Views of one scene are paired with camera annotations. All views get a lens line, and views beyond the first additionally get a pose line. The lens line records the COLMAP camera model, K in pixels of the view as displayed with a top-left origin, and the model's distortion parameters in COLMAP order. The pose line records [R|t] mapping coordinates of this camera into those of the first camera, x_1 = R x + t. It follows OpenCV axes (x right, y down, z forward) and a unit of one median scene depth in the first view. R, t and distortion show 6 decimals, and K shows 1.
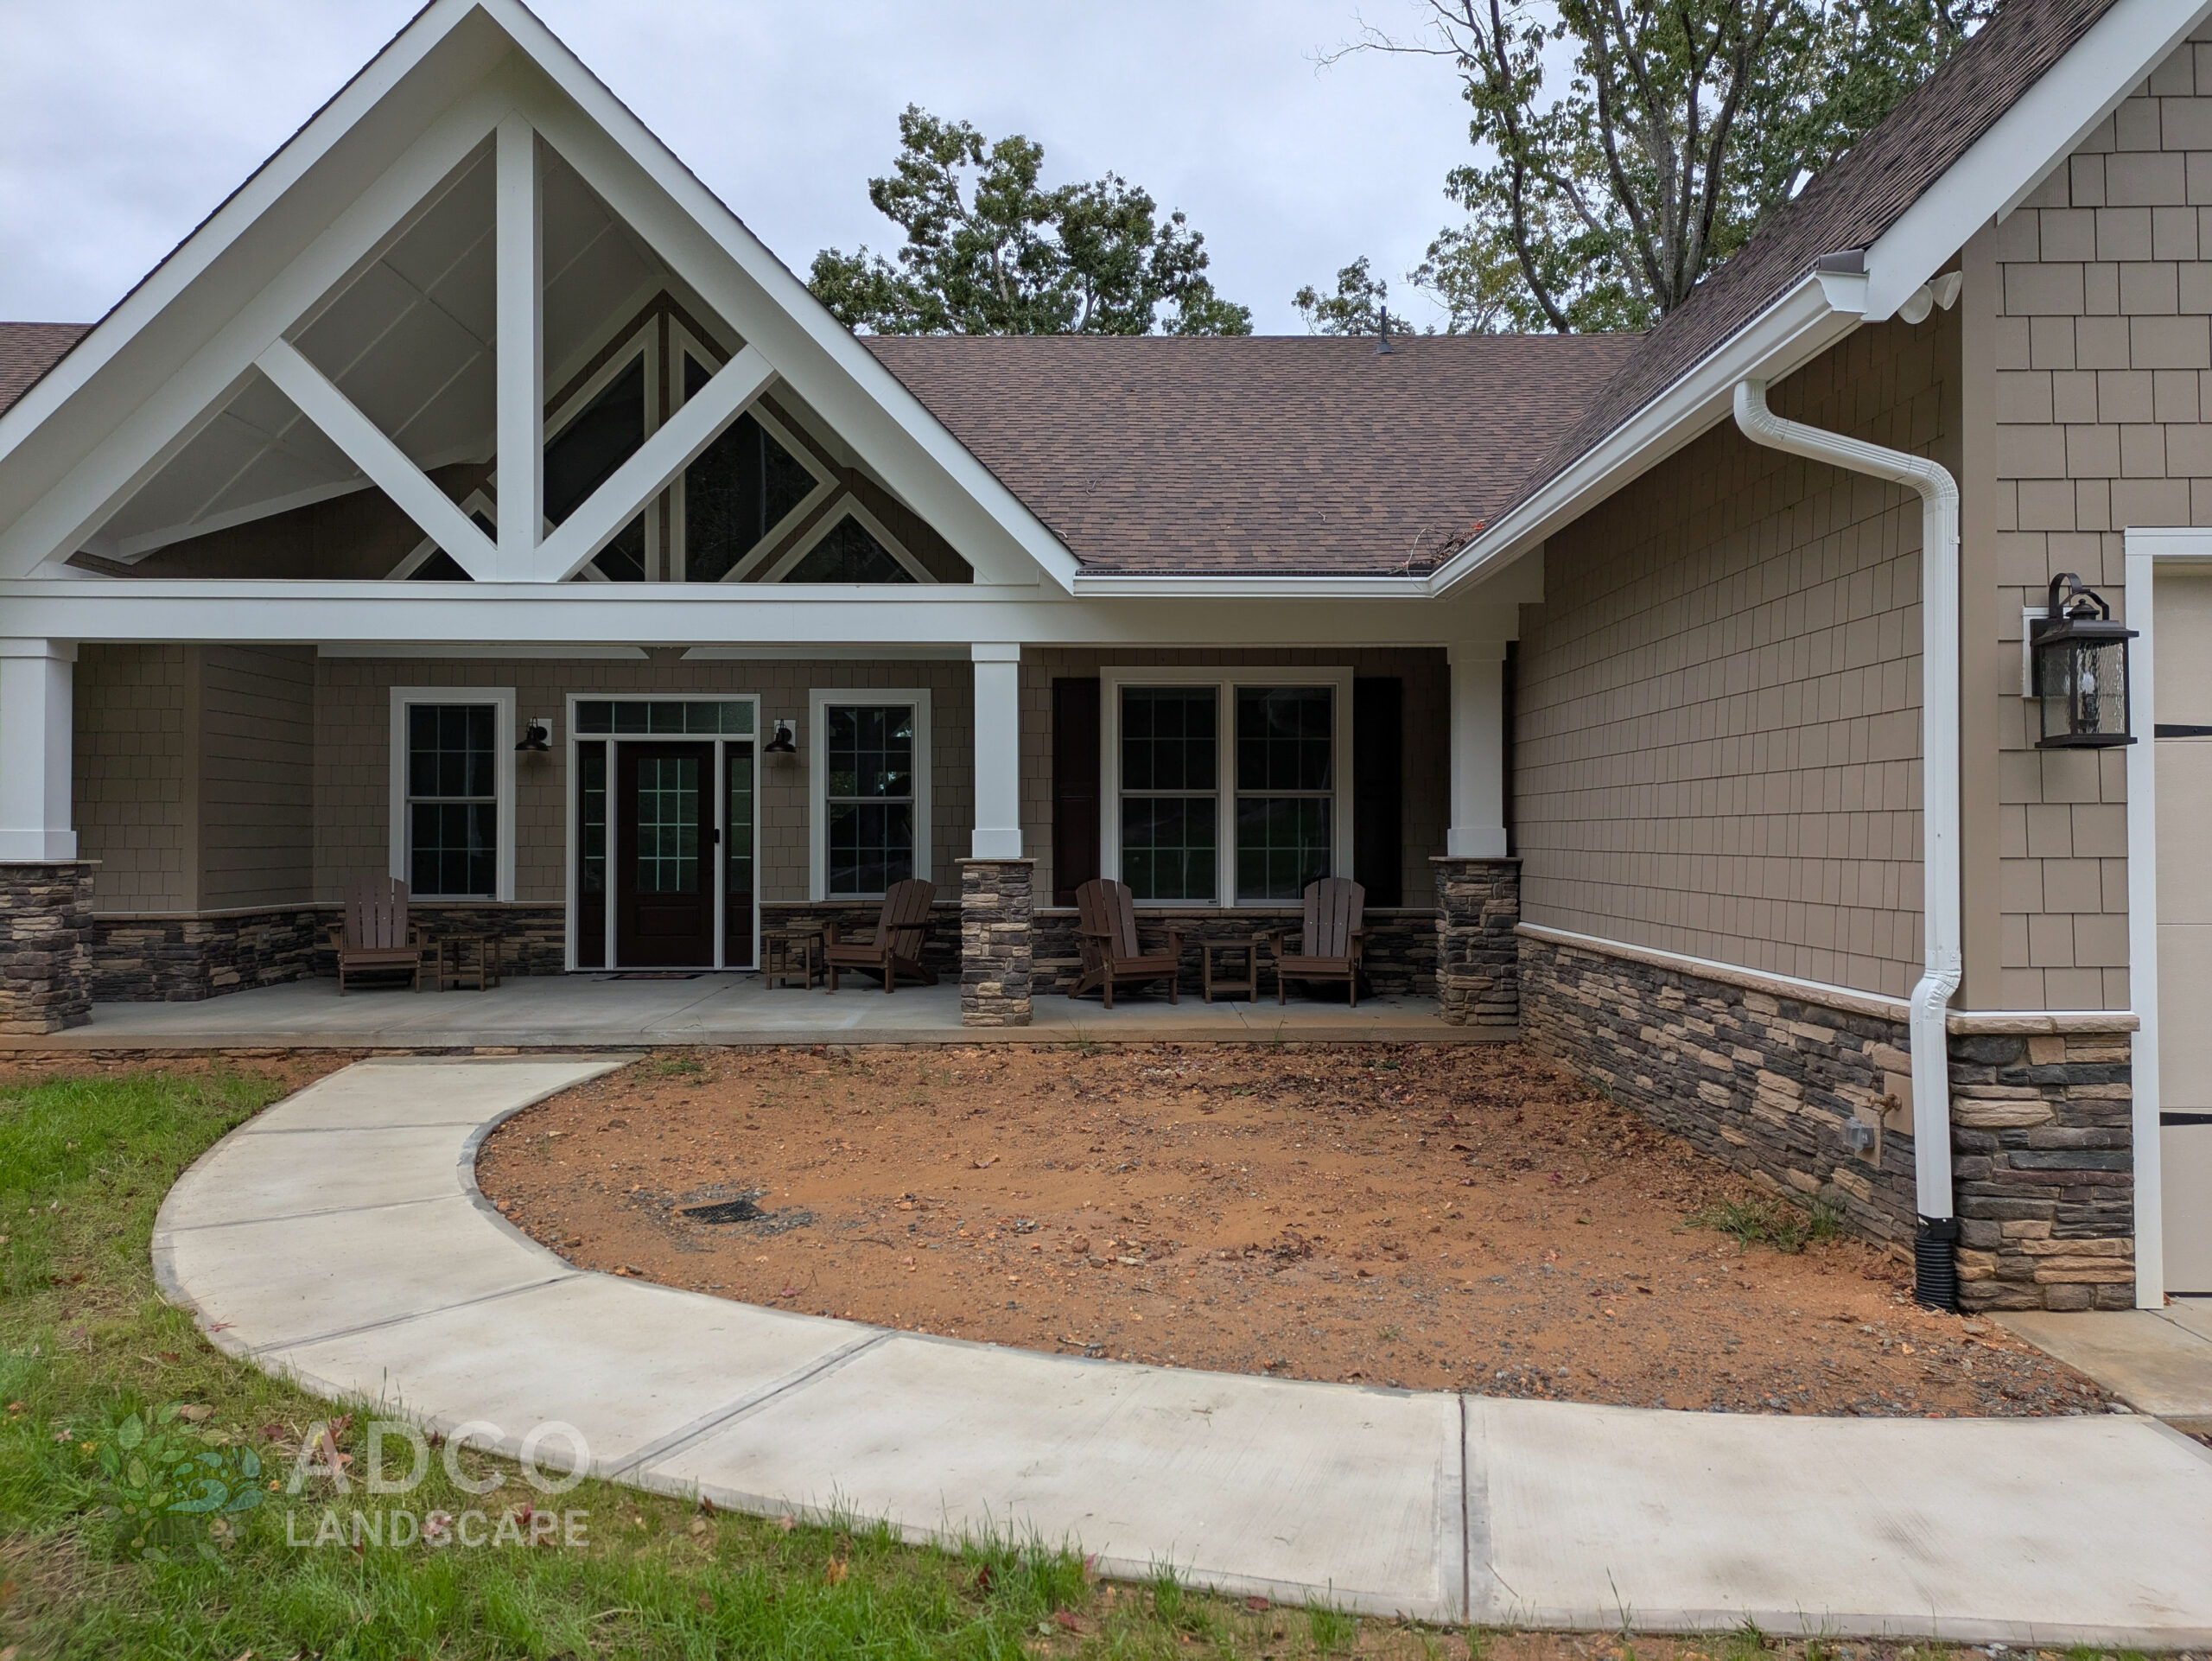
lens RADIAL K [[1613.1, 0, 1133.0], [0, 1613.1, 818.9], [0, 0, 1]] dist [0.076377, -0.073815]
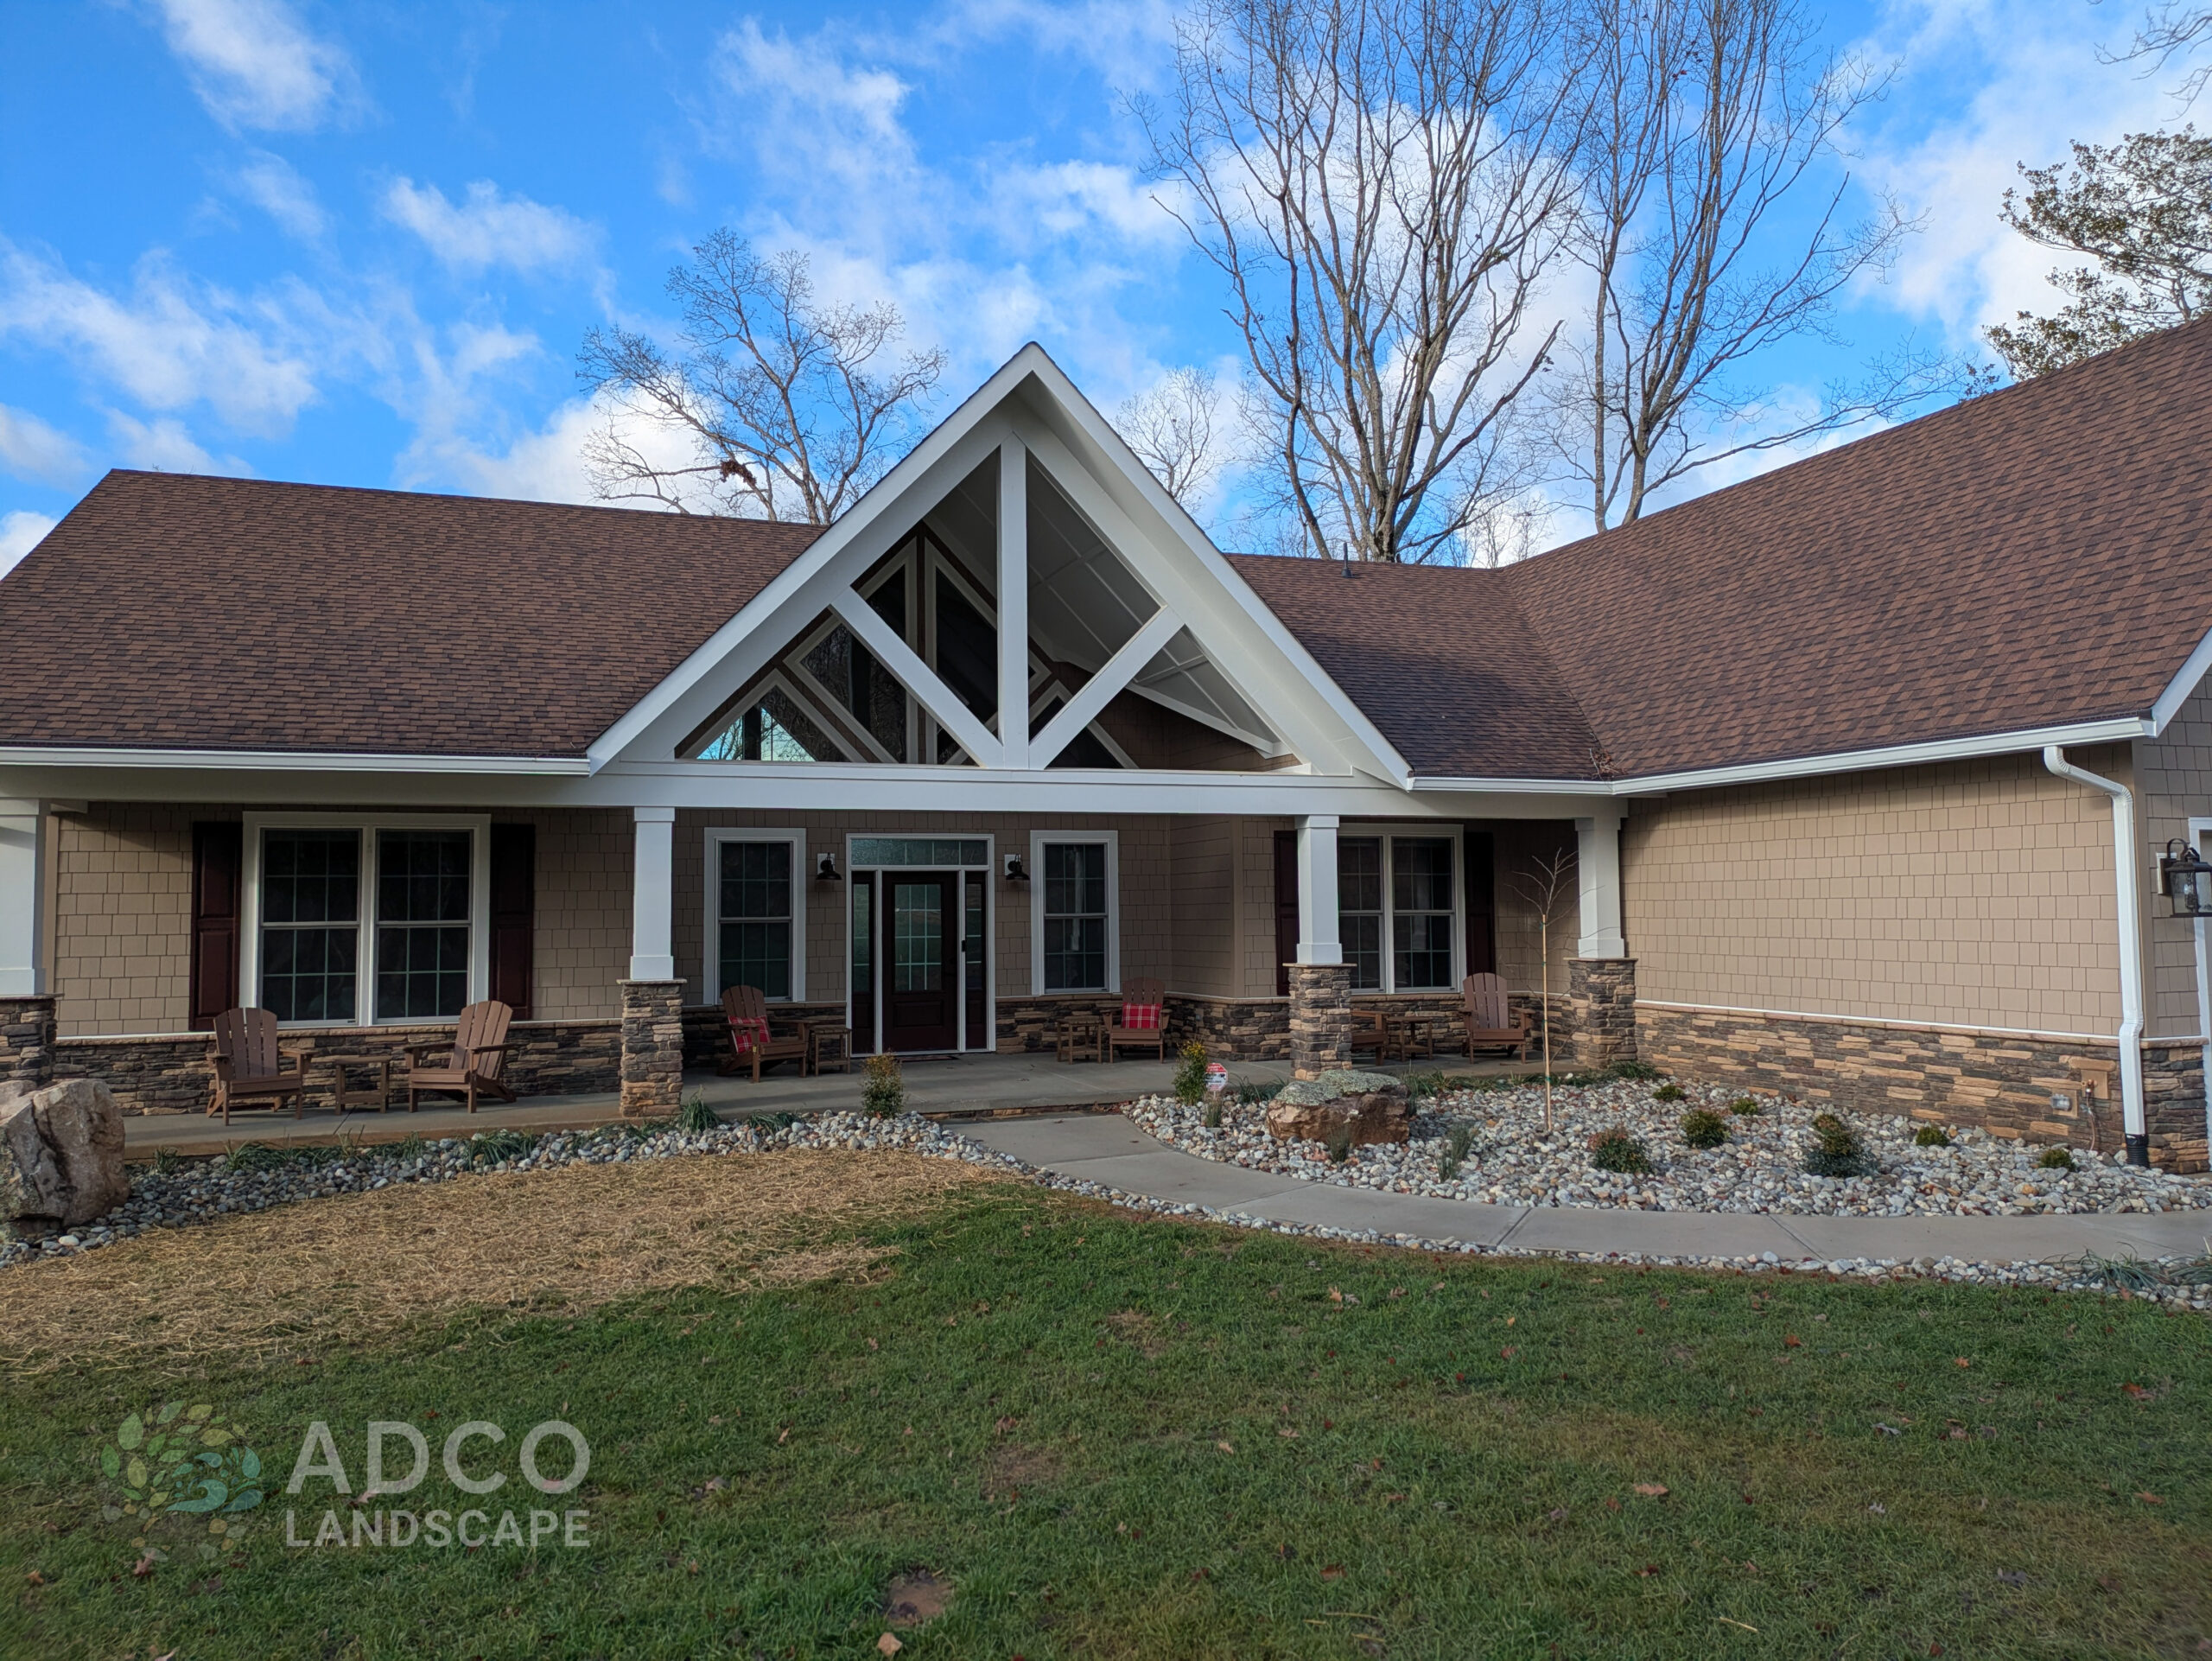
lens RADIAL K [[1613.1, 0, 1098.4], [0, 1613.1, 818.7], [0, 0, 1]] dist [0.076377, -0.073815]
pose [[0.947994, 0.009958, 0.318132, -0.738605], [0.005282, 0.998881, -0.047006, -0.038236], [-0.318244, 0.046242, 0.946880, -0.312062]]
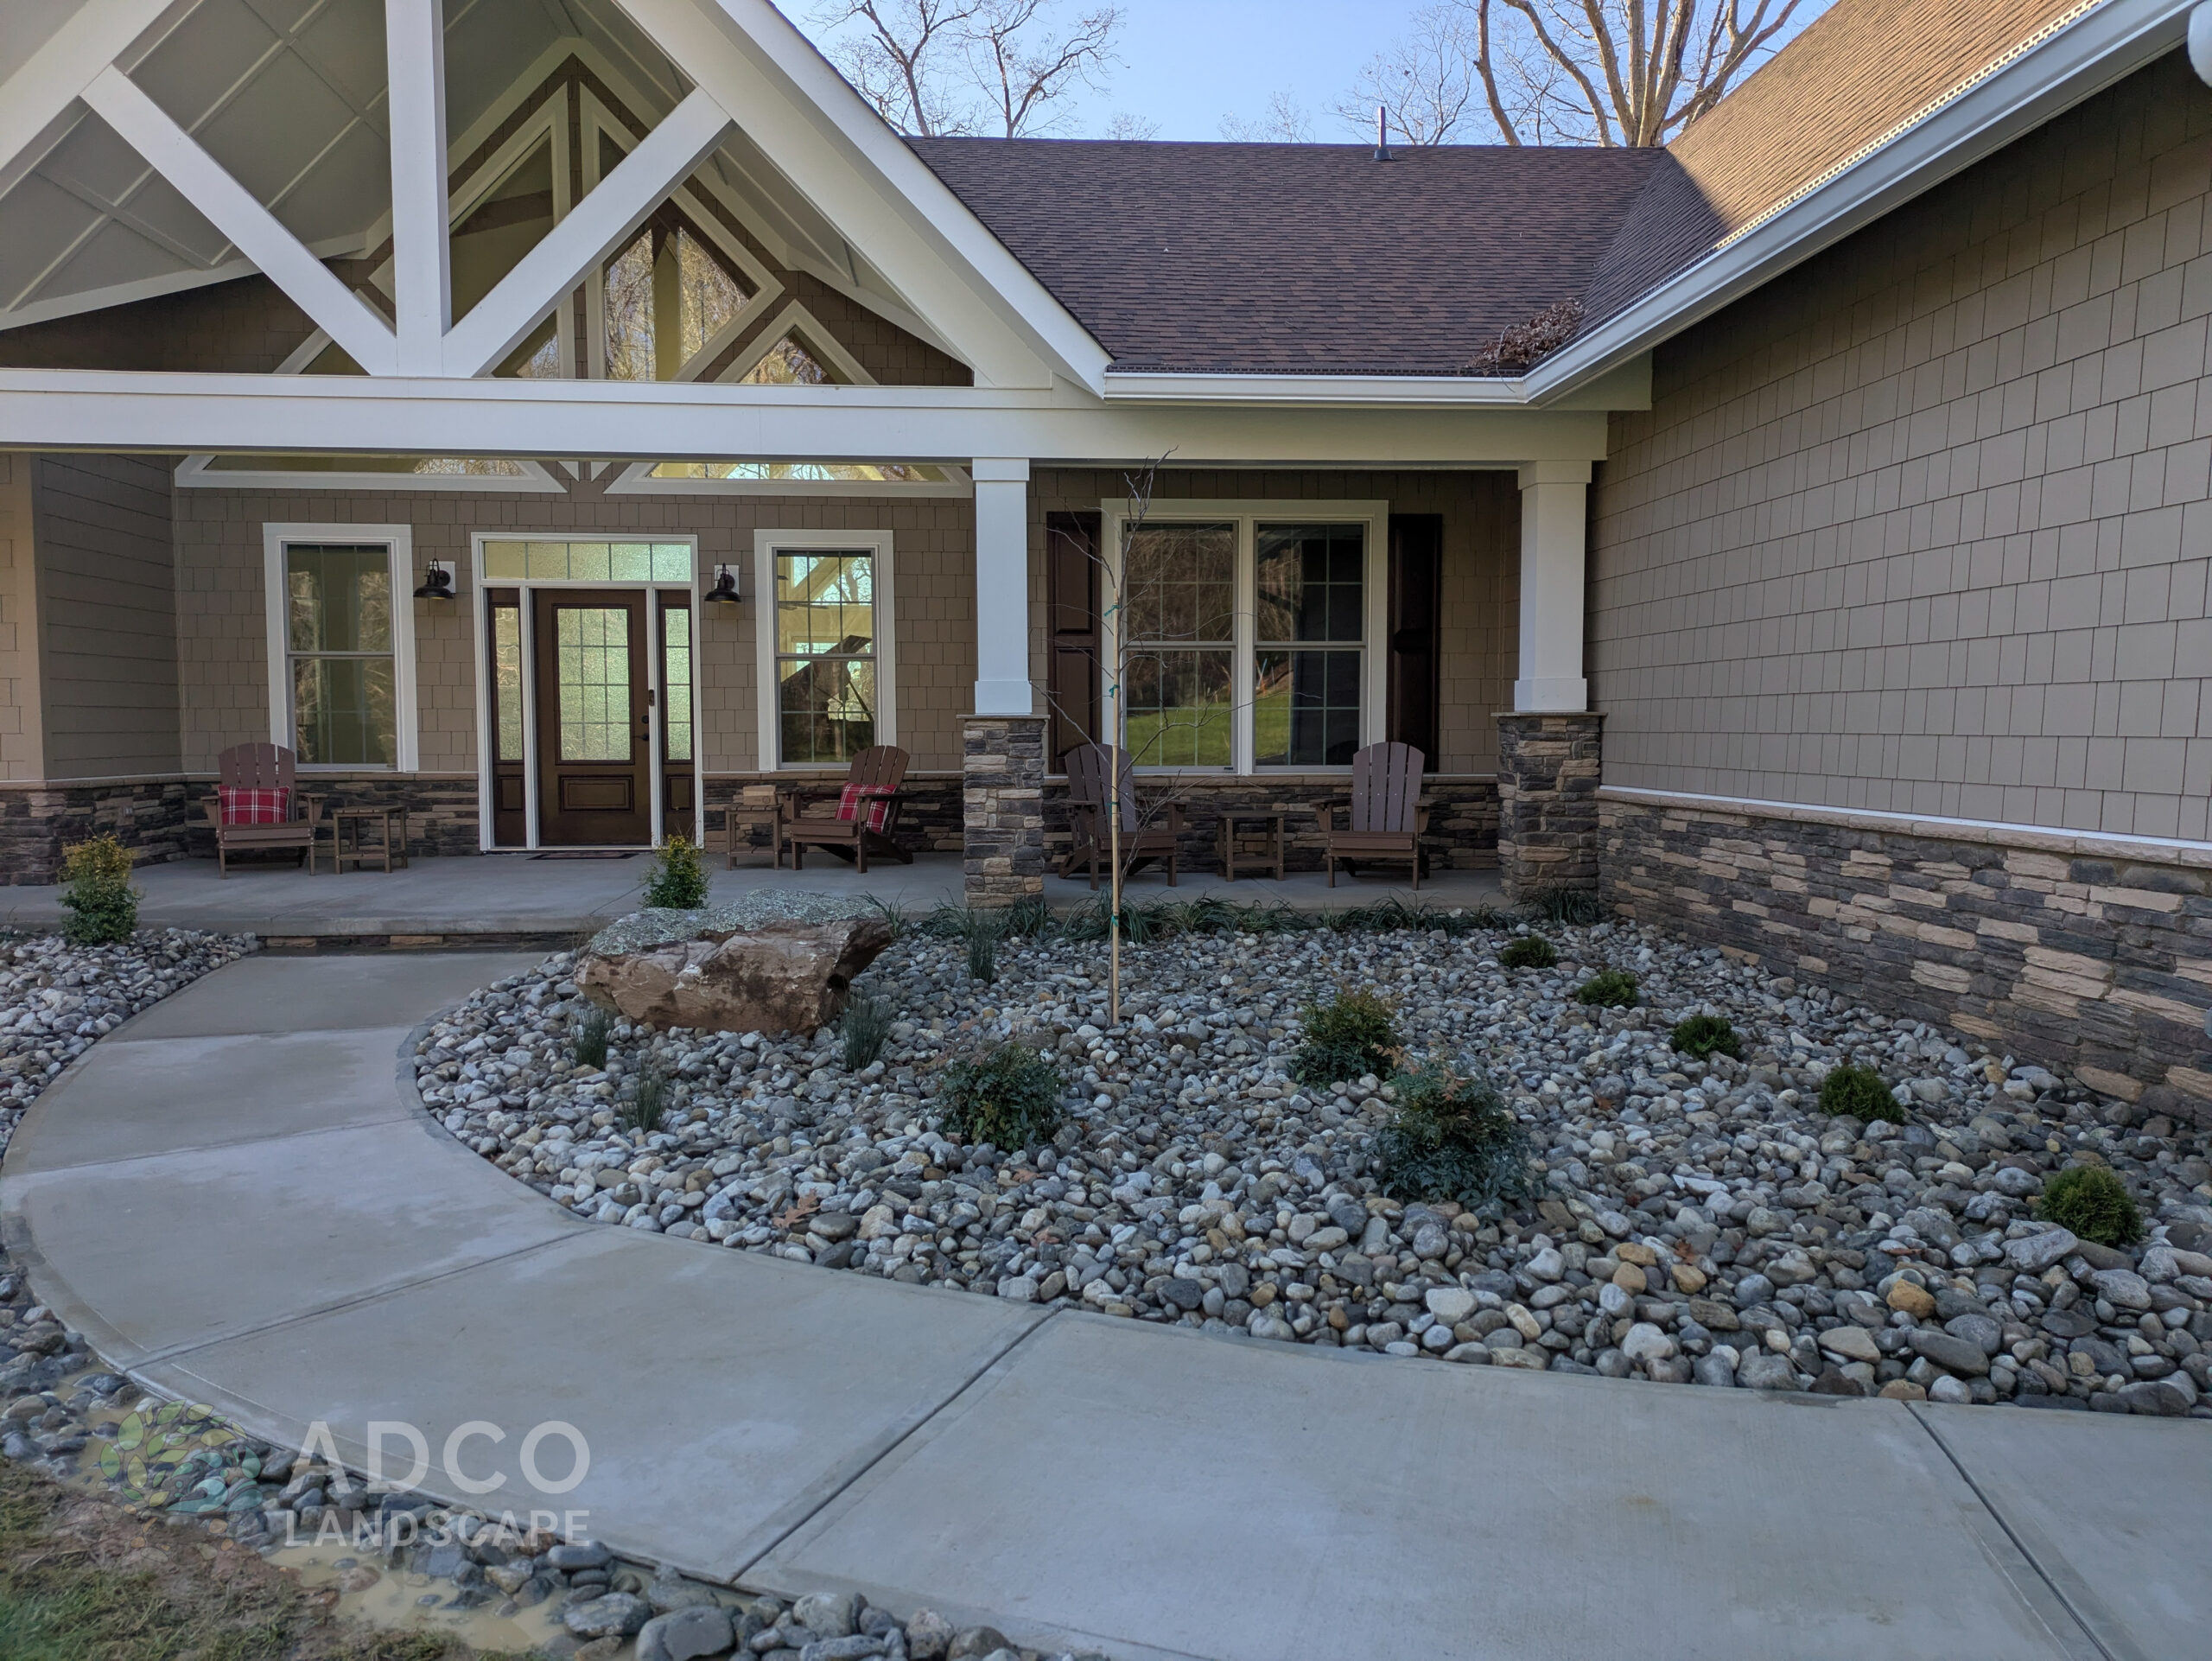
lens RADIAL K [[1613.1, 0, 1106.2], [0, 1613.1, 824.2], [0, 0, 1]] dist [0.076377, -0.073815]
pose [[0.998475, -0.004895, 0.054994, -0.077344], [0.000945, 0.997432, 0.071617, 0.021463], [-0.055203, -0.071456, 0.995915, 0.136143]]
